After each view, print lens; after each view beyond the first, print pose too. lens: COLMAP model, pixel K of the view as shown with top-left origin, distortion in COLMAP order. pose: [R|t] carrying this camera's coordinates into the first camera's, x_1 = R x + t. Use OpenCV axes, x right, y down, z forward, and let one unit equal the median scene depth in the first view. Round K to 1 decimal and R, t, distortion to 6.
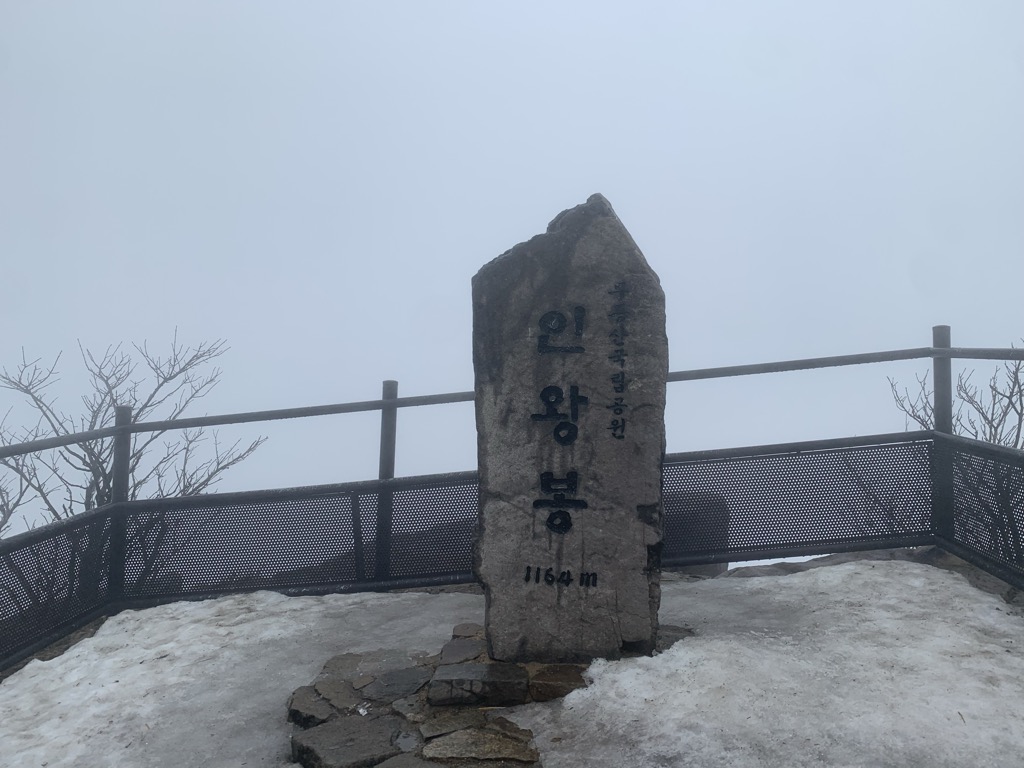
lens RADIAL K [[784.6, 0, 515.1], [0, 784.6, 360.8], [0, 0, 1]] dist [0.055132, -0.033276]
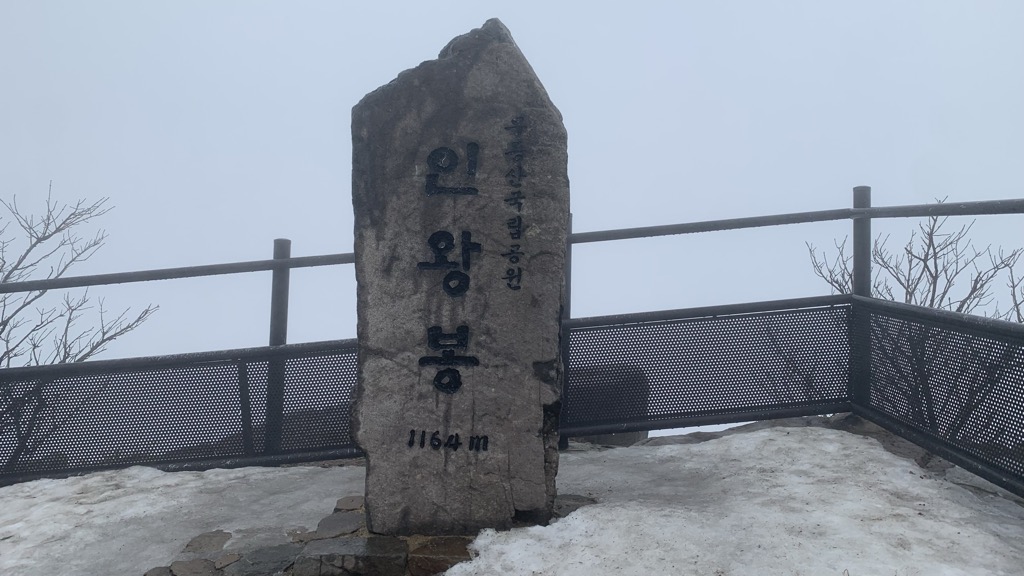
lens RADIAL K [[783.5, 0, 503.8], [0, 783.5, 265.4], [0, 0, 1]] dist [0.061251, -0.042542]
pose [[0.997910, 0.007425, 0.064196, 0.060938], [-0.008894, 0.999704, 0.022628, 0.050533], [-0.064009, -0.023152, 0.997681, 0.097366]]
